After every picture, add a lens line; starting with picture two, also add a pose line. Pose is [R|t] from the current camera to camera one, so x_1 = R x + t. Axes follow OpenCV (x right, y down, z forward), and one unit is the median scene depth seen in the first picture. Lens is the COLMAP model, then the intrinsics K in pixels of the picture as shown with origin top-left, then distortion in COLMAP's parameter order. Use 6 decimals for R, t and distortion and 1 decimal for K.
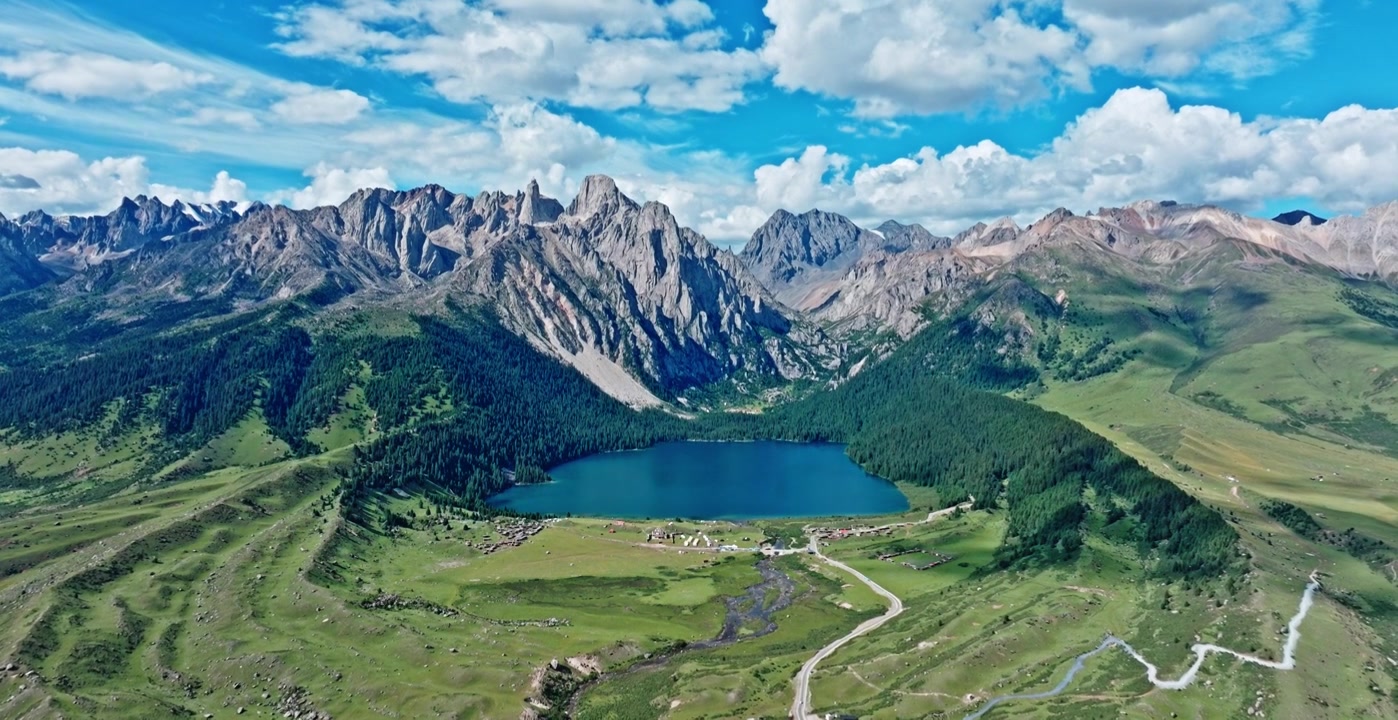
lens RADIAL K [[985.4, 0, 702.5], [0, 985.4, 356.5], [0, 0, 1]] dist [-0.000428, 0.016079]
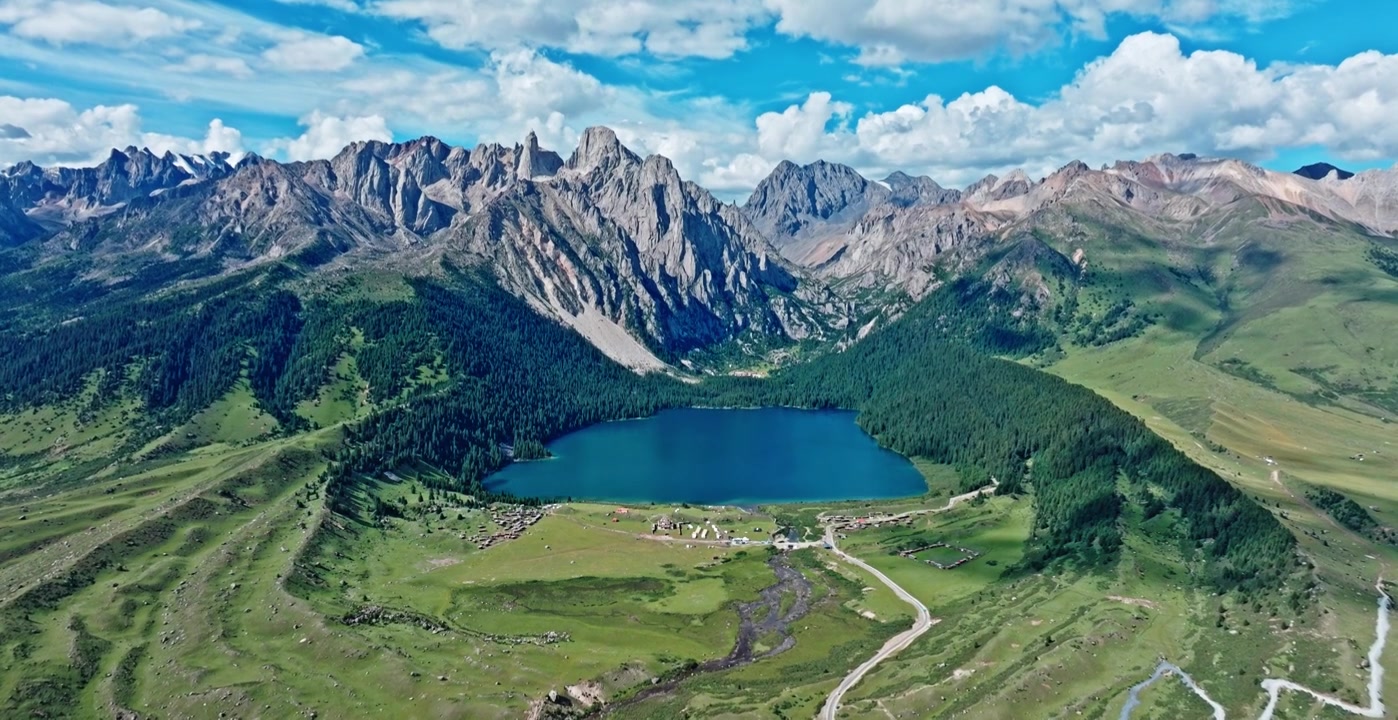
lens RADIAL K [[985.4, 0, 702.5], [0, 985.4, 356.5], [0, 0, 1]] dist [-0.000428, 0.016079]
pose [[0.999999, -0.000322, -0.001697, -0.002711], [0.000409, 0.998659, 0.051778, -0.011423], [0.001678, -0.051779, 0.998657, 0.027049]]
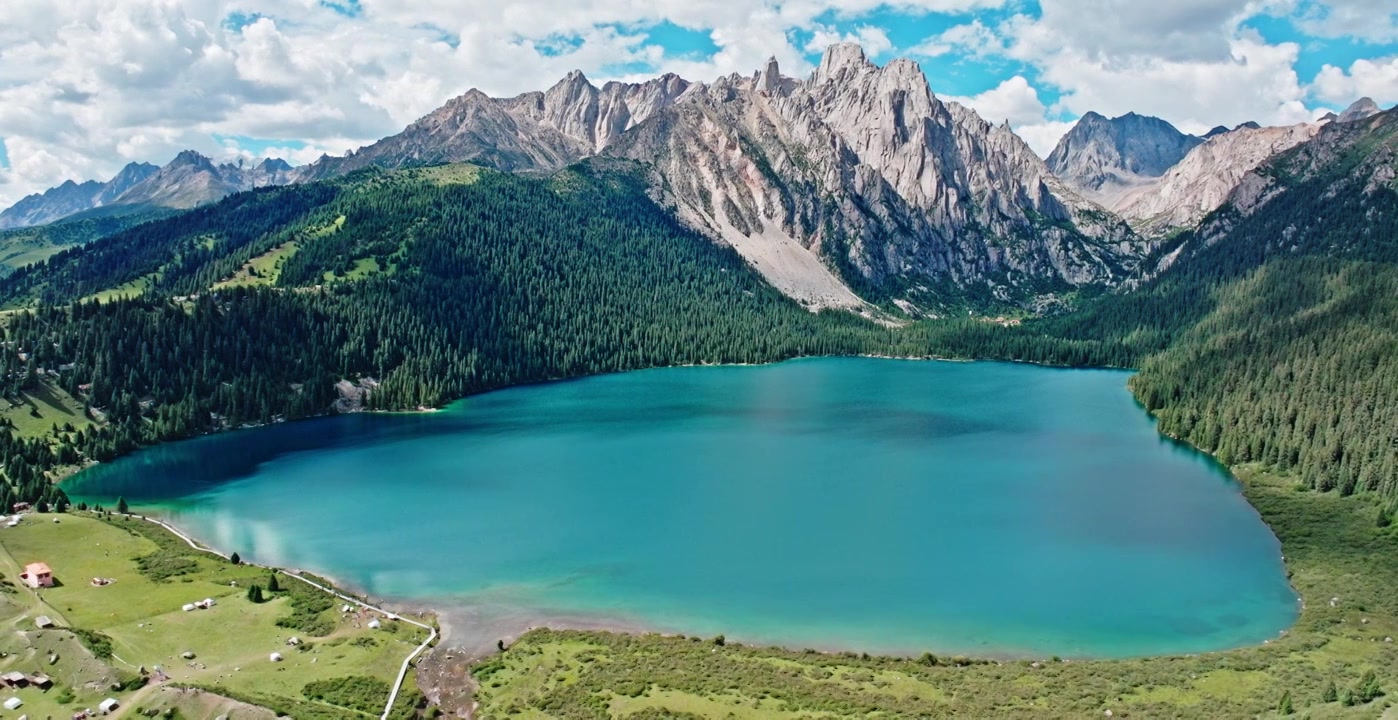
lens RADIAL K [[867.4, 0, 704.2], [0, 867.4, 355.1], [0, 0, 1]] dist [-0.179344, 0.027041]
pose [[0.930060, 0.035992, -0.365641, 0.068274], [-0.011911, 0.997621, 0.067904, 0.039139], [0.367215, -0.058799, 0.928276, 0.371179]]
